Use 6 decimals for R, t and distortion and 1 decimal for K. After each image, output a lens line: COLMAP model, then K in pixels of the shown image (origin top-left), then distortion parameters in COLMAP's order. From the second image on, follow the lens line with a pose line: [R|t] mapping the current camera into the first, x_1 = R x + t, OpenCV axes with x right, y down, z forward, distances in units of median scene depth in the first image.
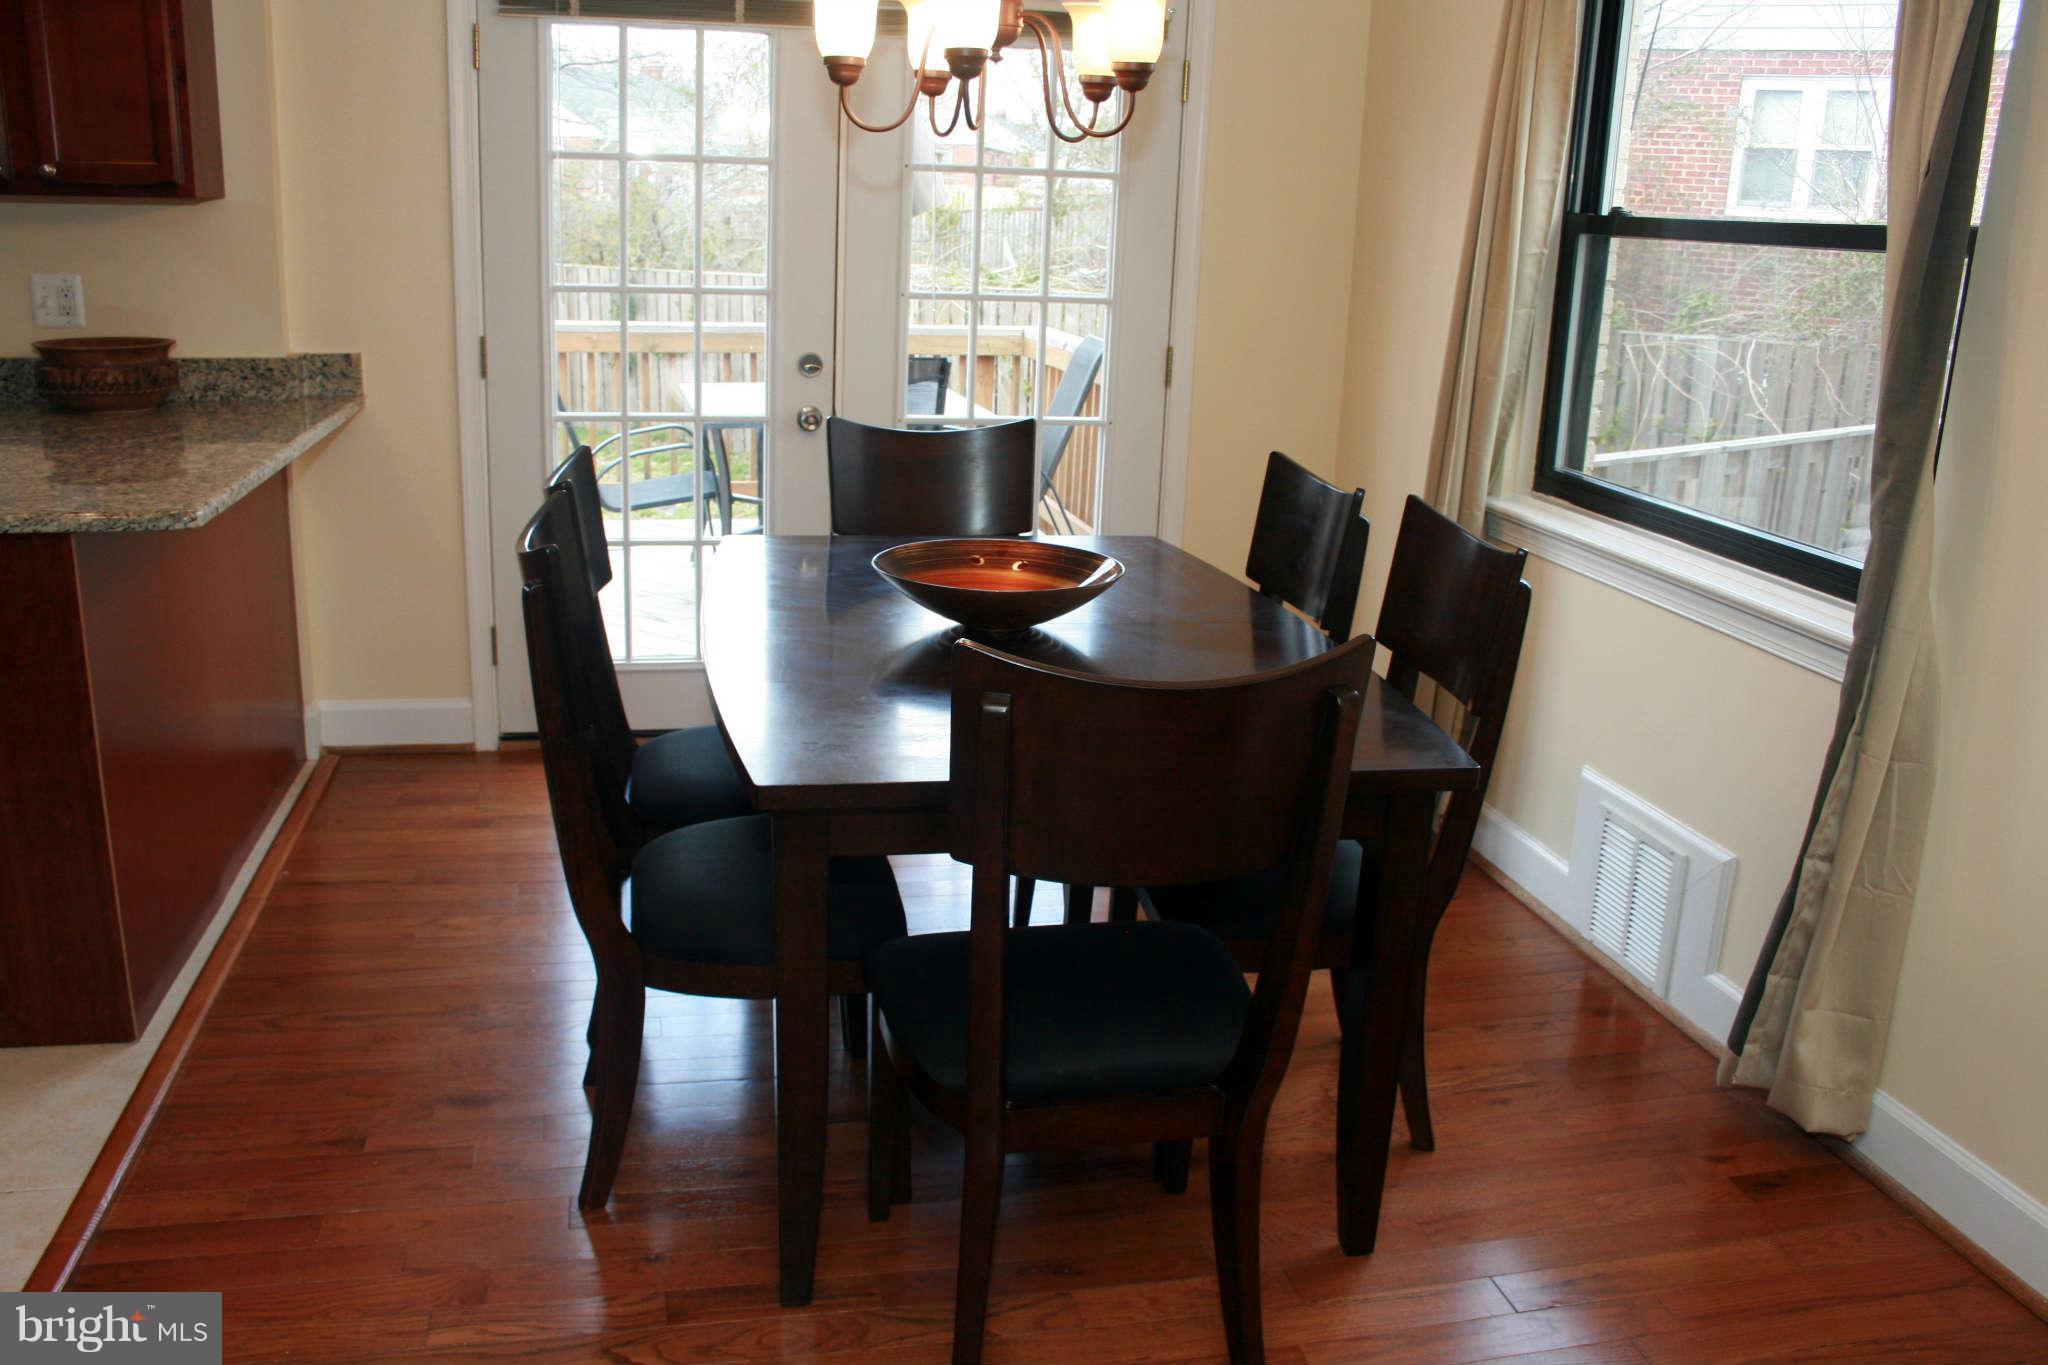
lens RADIAL K [[1715.5, 0, 1024.0], [0, 1715.5, 682.5], [0, 0, 1]] dist [-0.099331, 0.001285]
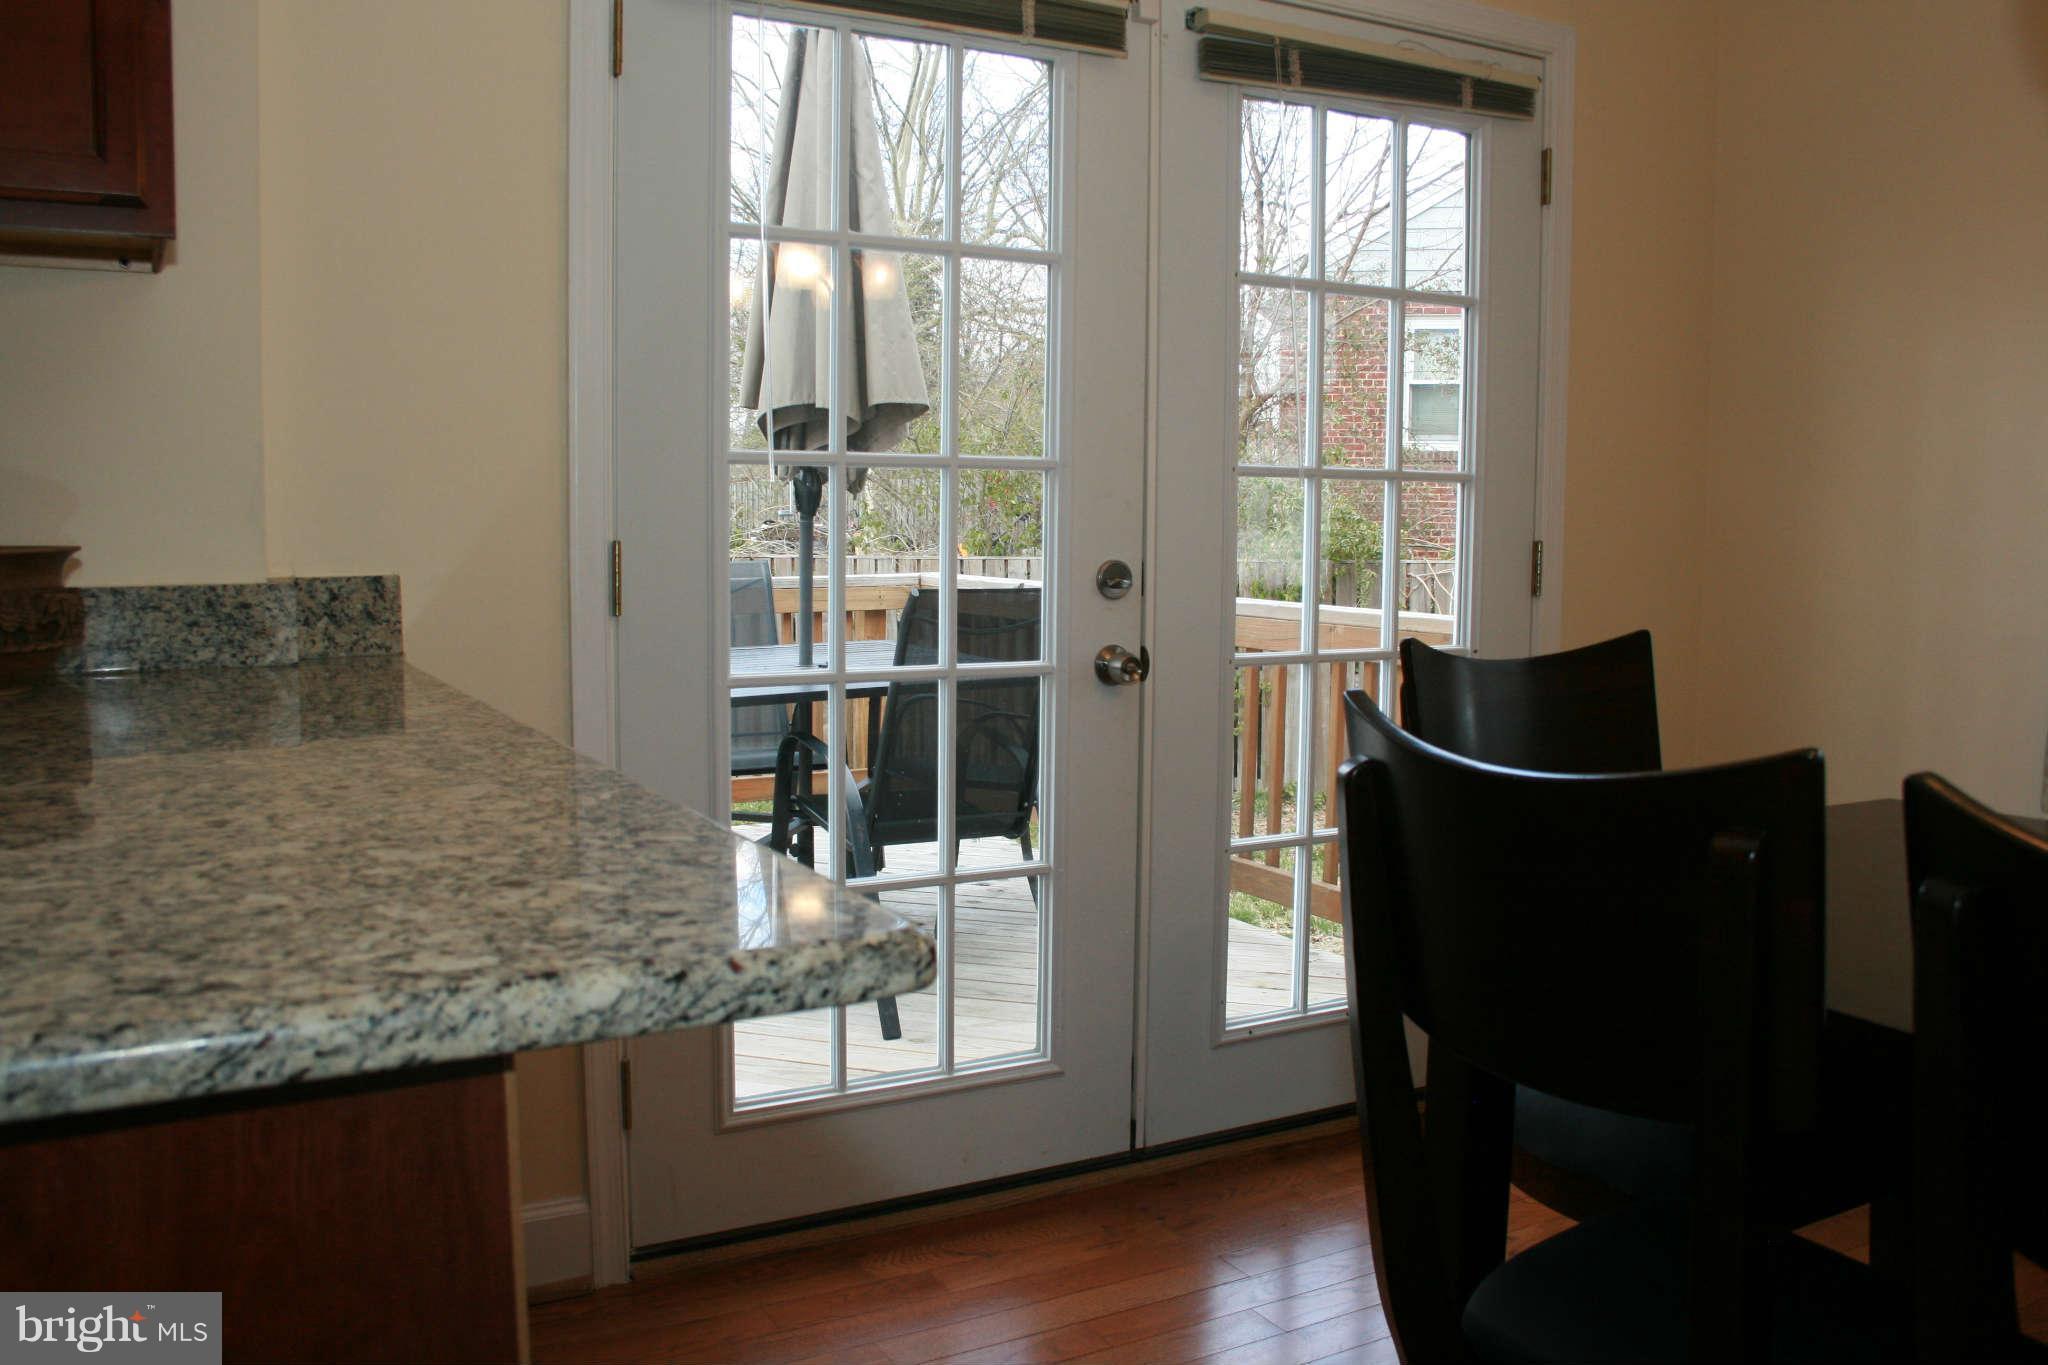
lens RADIAL K [[1715.5, 0, 1024.0], [0, 1715.5, 682.5], [0, 0, 1]] dist [-0.099331, 0.001285]
pose [[0.954497, -0.057482, 0.292630, -0.368802], [0.103898, 0.983869, -0.145628, -0.064545], [-0.279538, 0.169405, 0.945072, 0.450289]]
